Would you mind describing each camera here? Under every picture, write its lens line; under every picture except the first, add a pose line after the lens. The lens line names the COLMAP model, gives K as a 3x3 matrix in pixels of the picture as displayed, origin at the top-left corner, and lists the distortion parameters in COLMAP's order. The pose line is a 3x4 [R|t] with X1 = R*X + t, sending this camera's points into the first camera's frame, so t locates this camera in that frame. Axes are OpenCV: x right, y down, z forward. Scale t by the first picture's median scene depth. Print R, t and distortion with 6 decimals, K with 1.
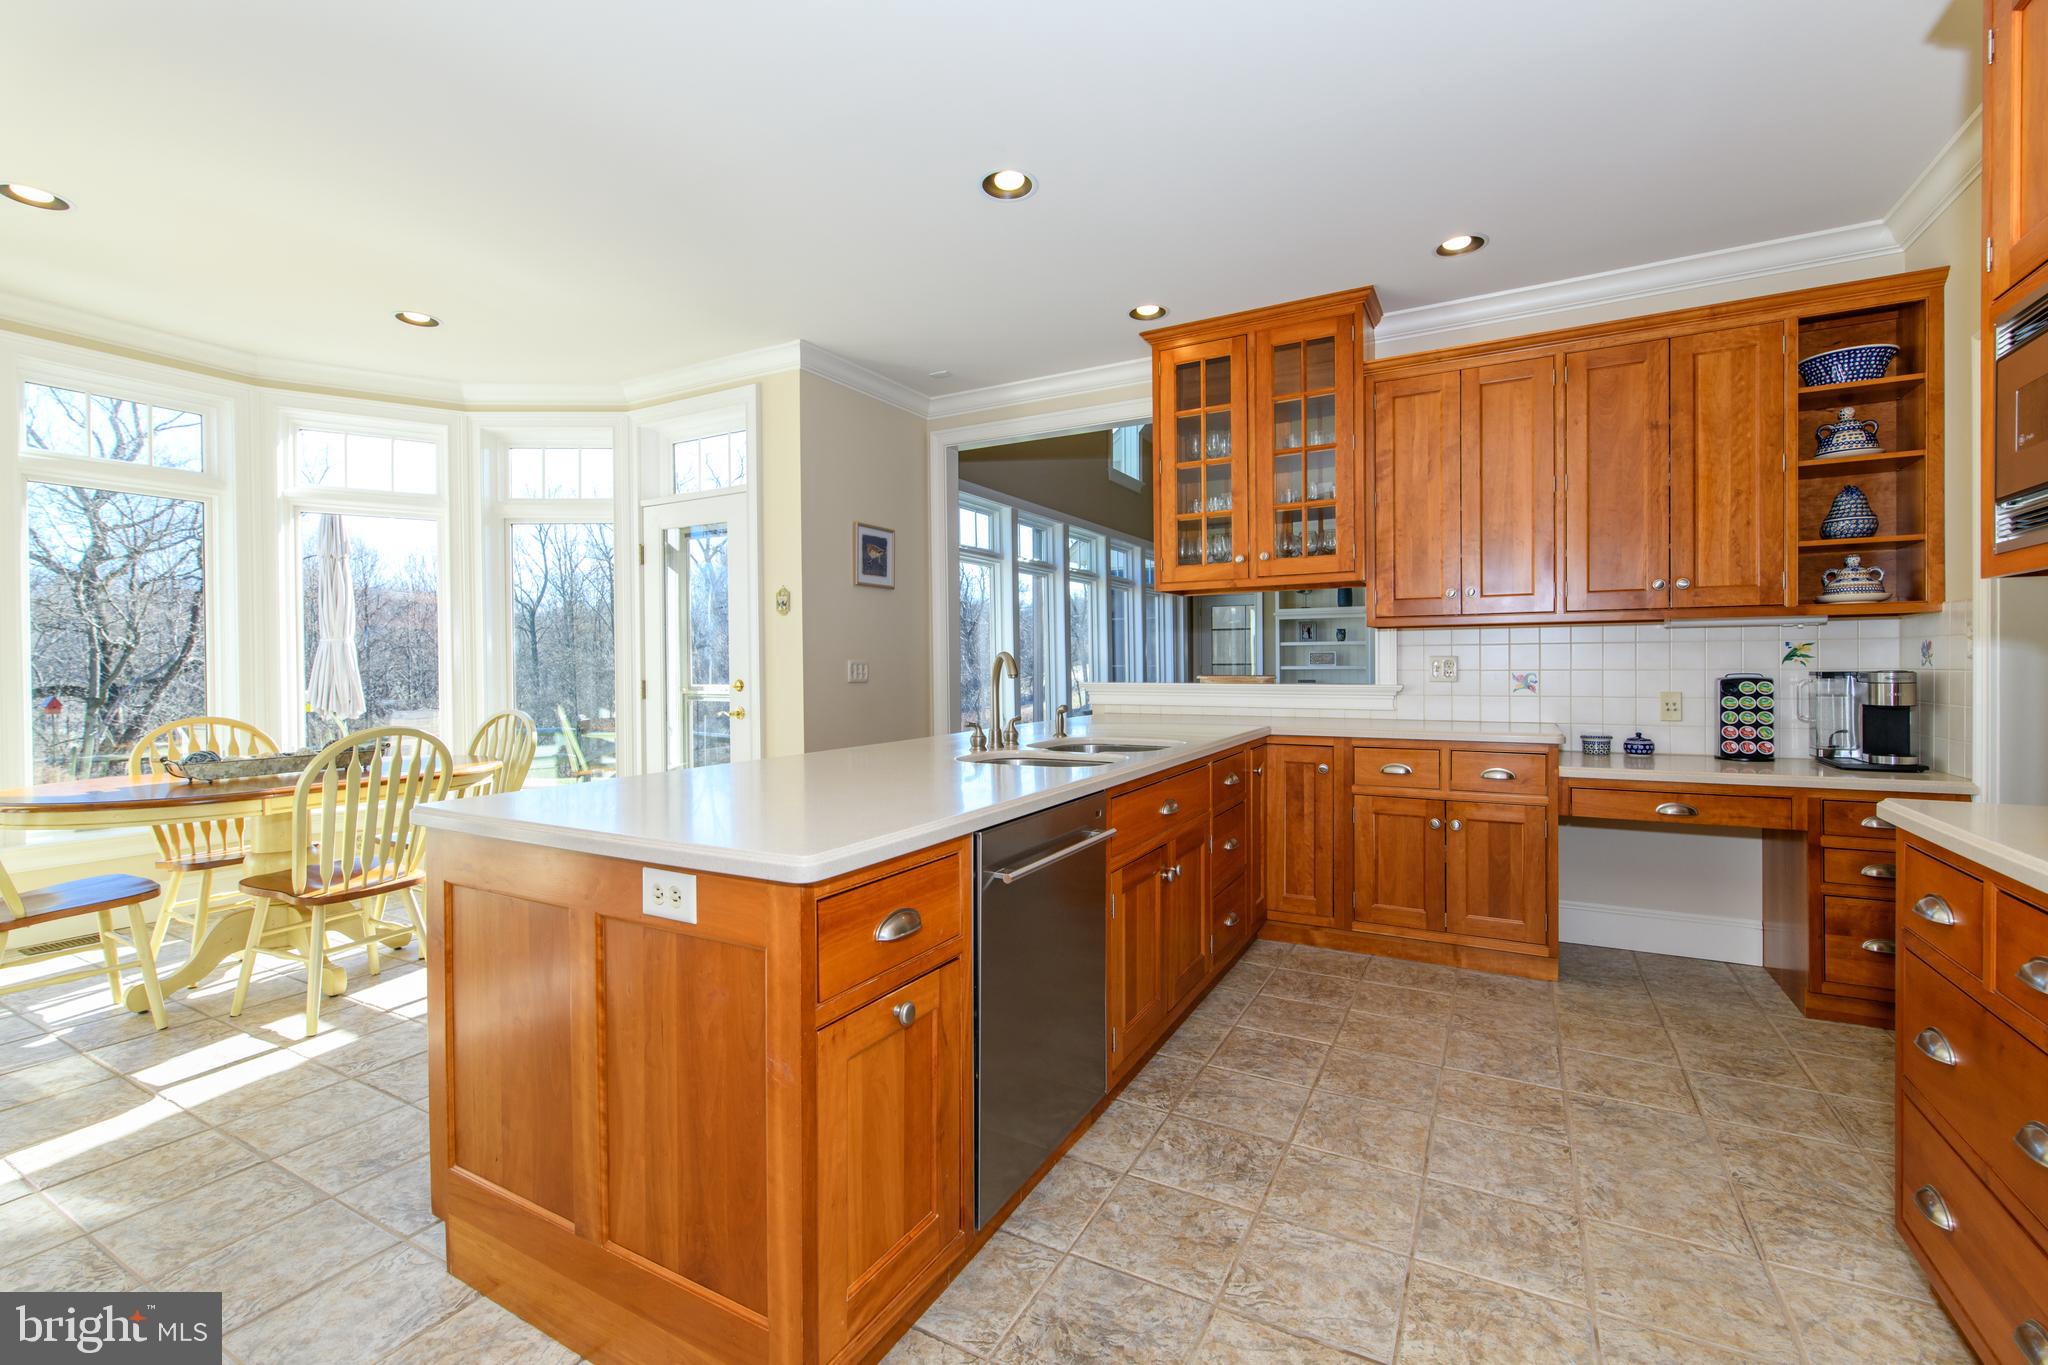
lens RADIAL K [[873.0, 0, 1032.9], [0, 873.0, 677.5], [0, 0, 1]] dist [-0.001699, -0.000971]
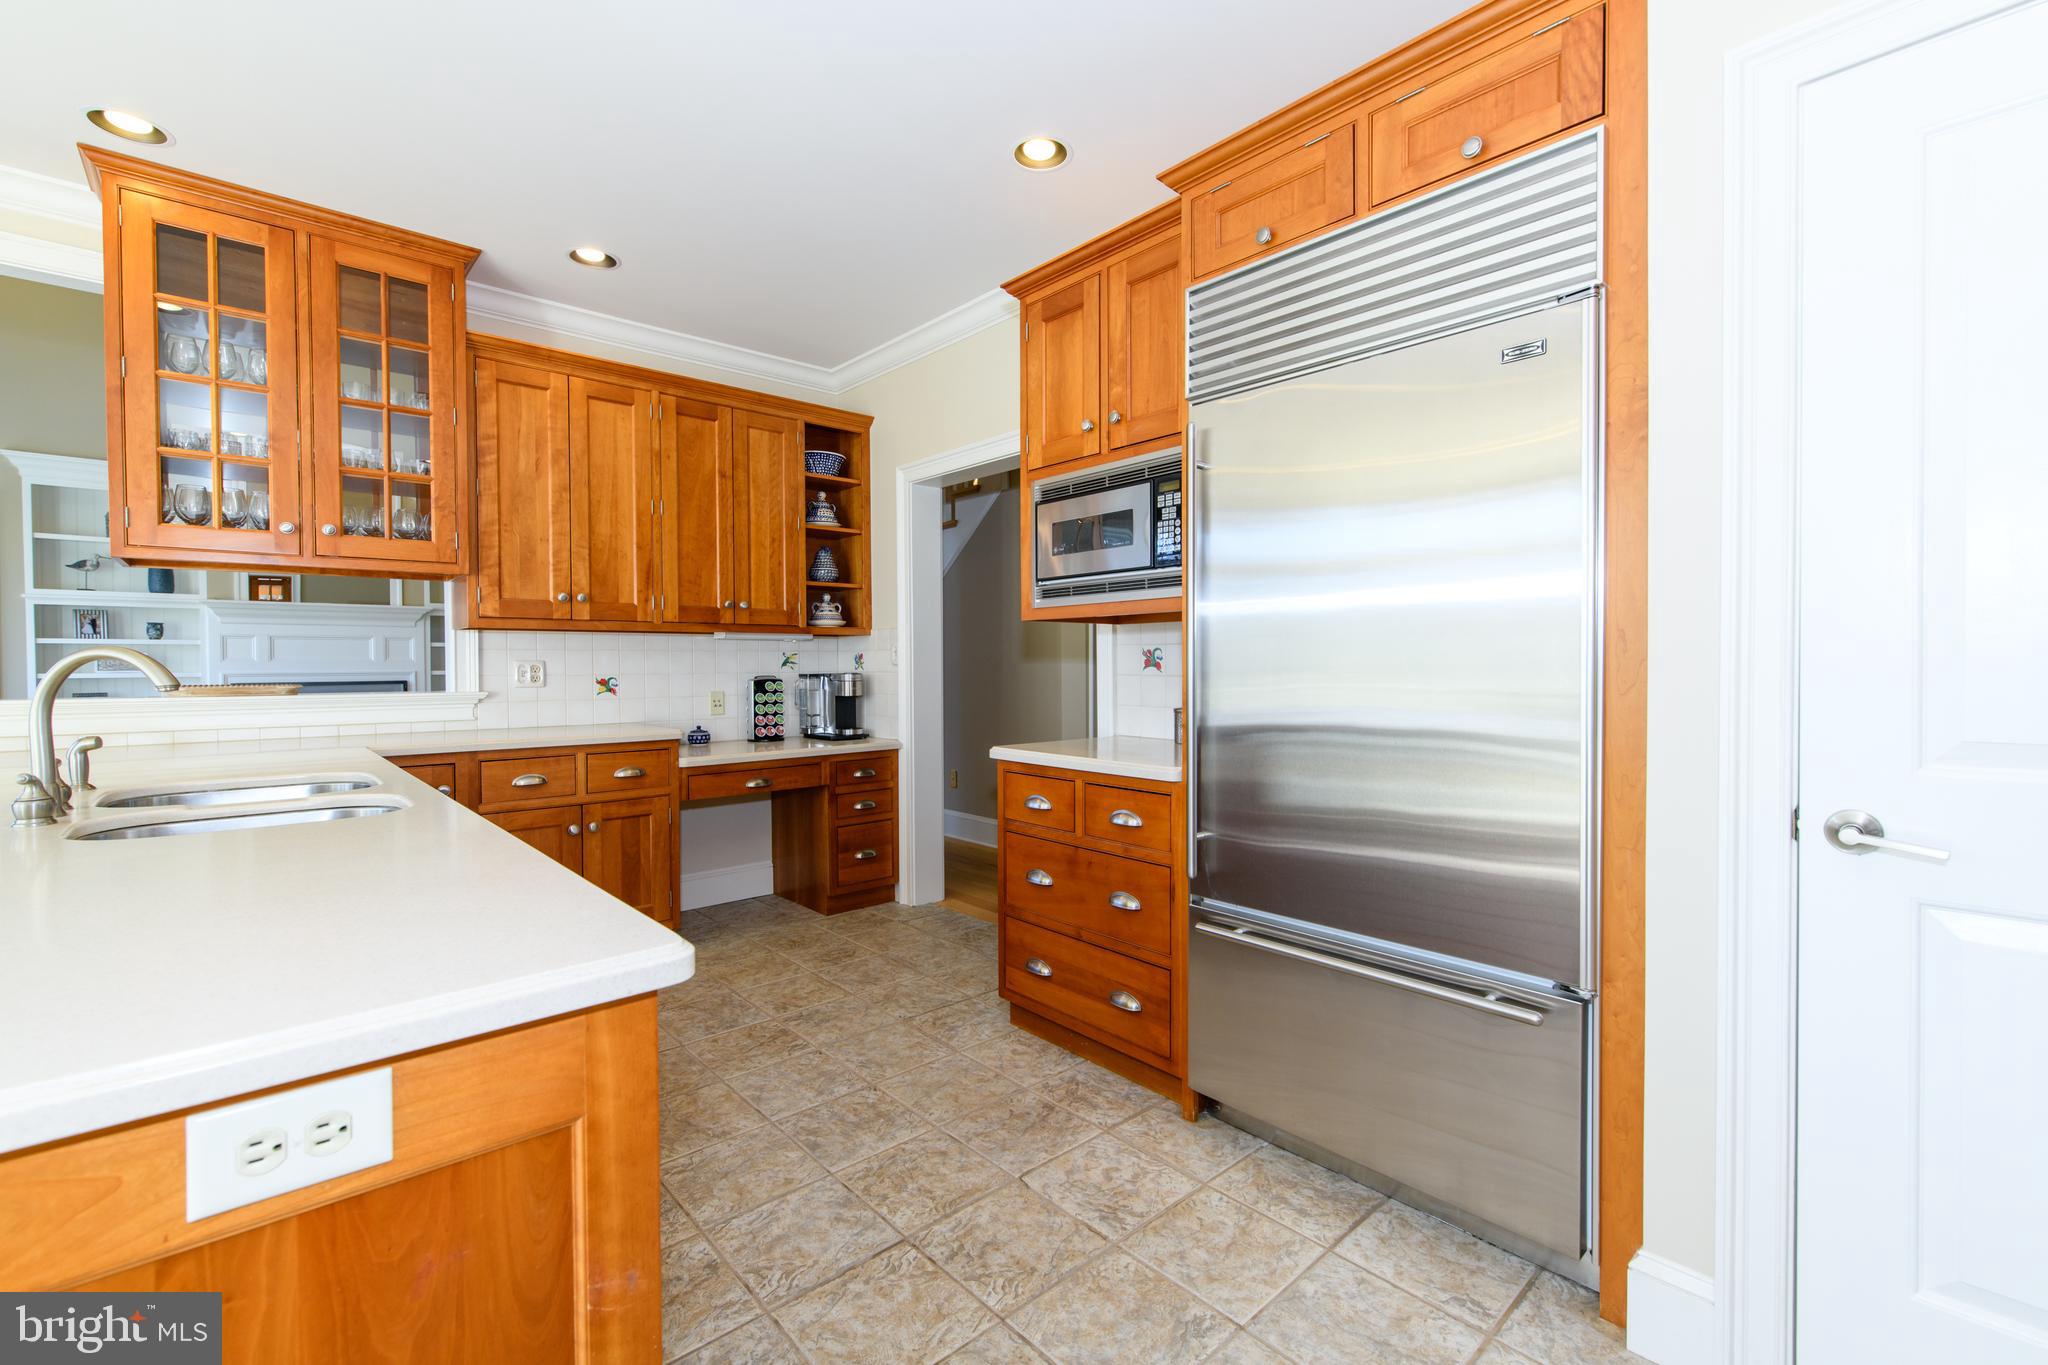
lens RADIAL K [[873.0, 0, 1022.5], [0, 873.0, 680.5], [0, 0, 1]] dist [-0.001699, -0.000971]
pose [[0.329997, -0.012154, 0.943904, -0.333516], [0.016476, 0.999839, 0.007114, -0.000451], [-0.943838, 0.013204, 0.330144, 0.208808]]
